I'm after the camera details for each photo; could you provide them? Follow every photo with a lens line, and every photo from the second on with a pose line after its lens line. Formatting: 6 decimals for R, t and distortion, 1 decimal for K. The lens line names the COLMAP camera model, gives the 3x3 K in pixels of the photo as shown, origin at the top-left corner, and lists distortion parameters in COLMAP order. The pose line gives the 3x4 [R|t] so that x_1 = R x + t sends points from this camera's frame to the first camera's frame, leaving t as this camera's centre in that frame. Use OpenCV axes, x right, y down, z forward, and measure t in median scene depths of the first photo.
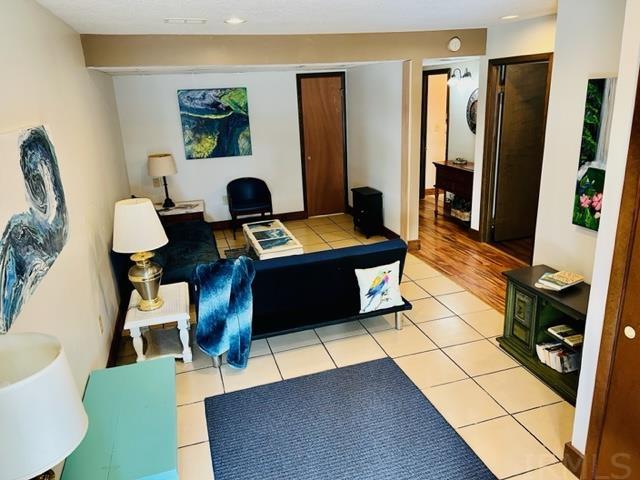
lens RADIAL K [[485.4, 0, 319.5], [0, 485.4, 242.9], [0, 0, 1]] dist [0.044613, -0.026531]
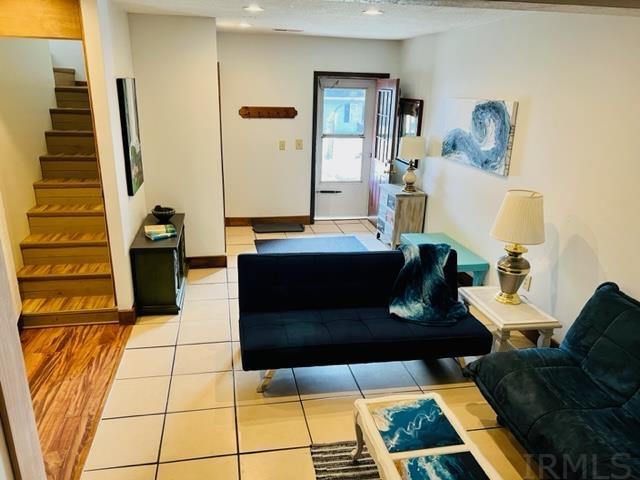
lens RADIAL K [[485.4, 0, 319.1], [0, 485.4, 239.9], [0, 0, 1]] dist [0.044613, -0.026531]
pose [[-0.996138, -0.007463, 0.087487, -0.030749], [0.044157, 0.818642, 0.572605, -0.311529], [-0.075894, 0.574256, -0.815150, 0.999016]]
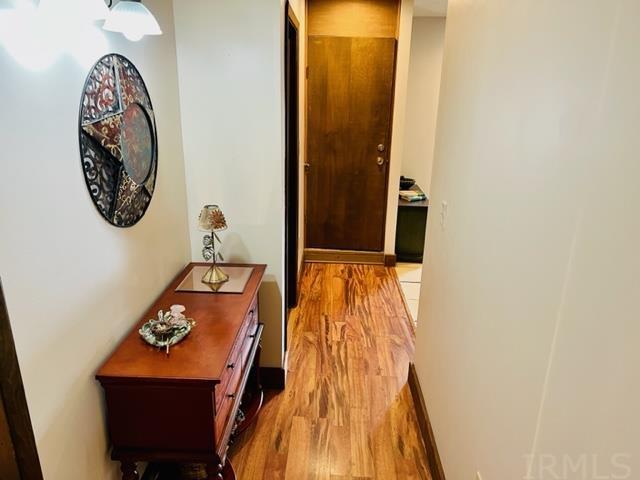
lens RADIAL K [[485.4, 0, 321.0], [0, 485.4, 242.0], [0, 0, 1]] dist [0.044613, -0.026531]
pose [[-0.950336, -0.073863, 0.302333, 0.130979], [0.113370, 0.822525, 0.557314, -0.351744], [-0.289841, 0.563912, -0.773302, 1.172608]]
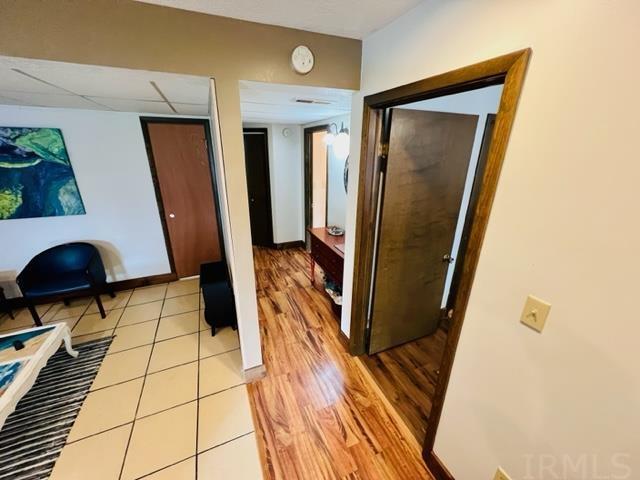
lens RADIAL K [[253.9, 0, 318.1], [0, 253.9, 237.3], [0, 0, 1]] dist [0.001653, -0.000036]
pose [[0.991902, 0.015114, 0.126103, 0.203147], [-0.019135, 0.999344, 0.030737, -0.171181], [-0.125556, -0.032901, 0.991541, 0.557770]]
